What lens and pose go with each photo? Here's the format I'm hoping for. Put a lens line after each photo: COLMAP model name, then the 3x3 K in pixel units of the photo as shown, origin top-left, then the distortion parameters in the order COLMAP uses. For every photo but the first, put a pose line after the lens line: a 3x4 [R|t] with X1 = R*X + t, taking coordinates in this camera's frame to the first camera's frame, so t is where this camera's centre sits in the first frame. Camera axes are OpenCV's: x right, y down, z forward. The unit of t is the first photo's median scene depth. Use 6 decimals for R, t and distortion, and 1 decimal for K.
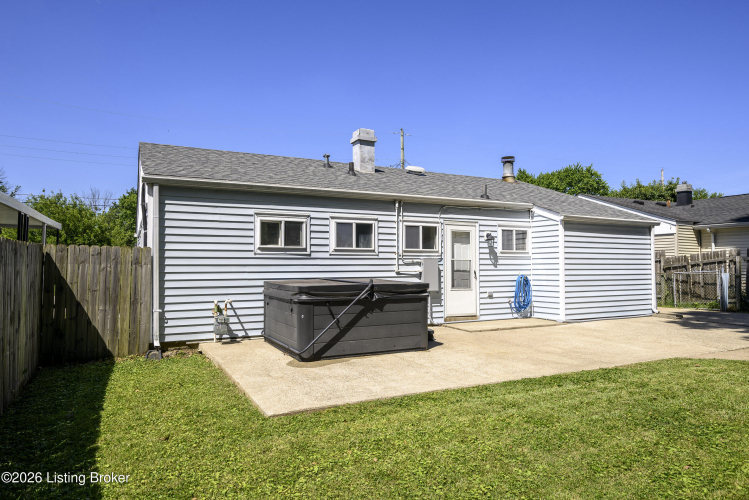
lens RADIAL K [[484.9, 0, 406.7], [0, 484.9, 254.4], [0, 0, 1]] dist [-0.004270, 0.001954]
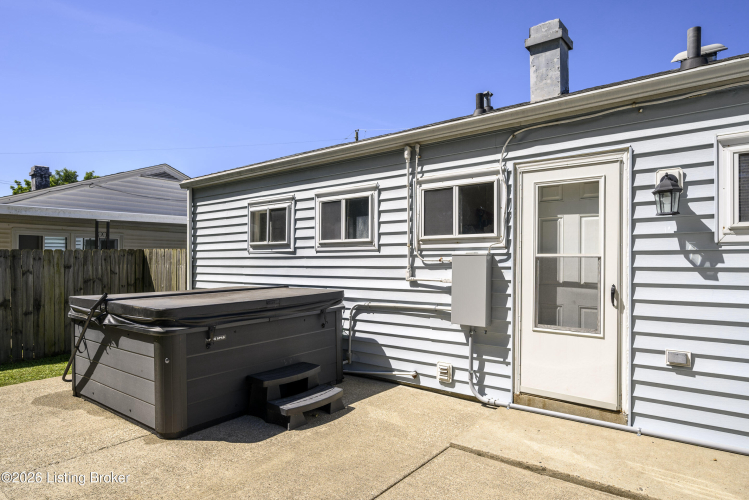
lens RADIAL K [[448.4, 0, 387.6], [0, 448.4, 257.1], [0, 0, 1]] dist [0.001321, -0.005727]
pose [[0.389015, -0.004408, -0.921221, 0.417086], [0.025587, 0.999654, 0.006022, 0.006508], [0.920876, -0.025914, 0.388994, 0.783106]]
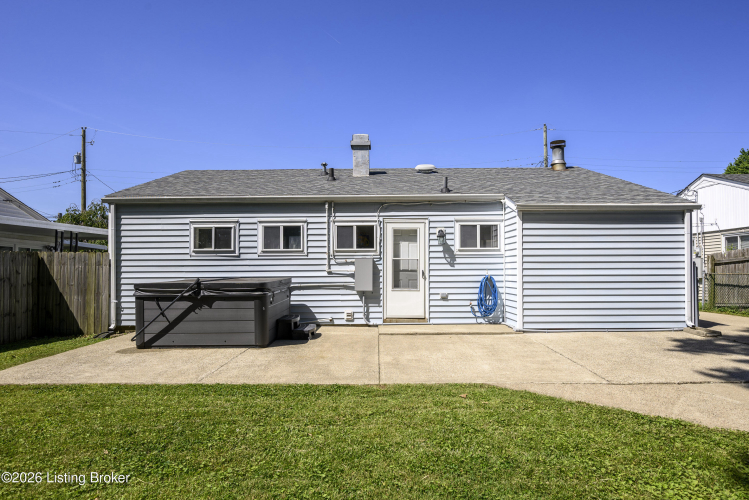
lens RADIAL K [[448.4, 0, 382.7], [0, 448.4, 265.5], [0, 0, 1]] dist [0.001321, -0.005727]
pose [[0.882140, -0.005877, -0.470951, 0.525221], [0.015937, 0.999722, 0.017375, 0.008588], [0.470718, -0.022832, 0.881988, 0.216876]]
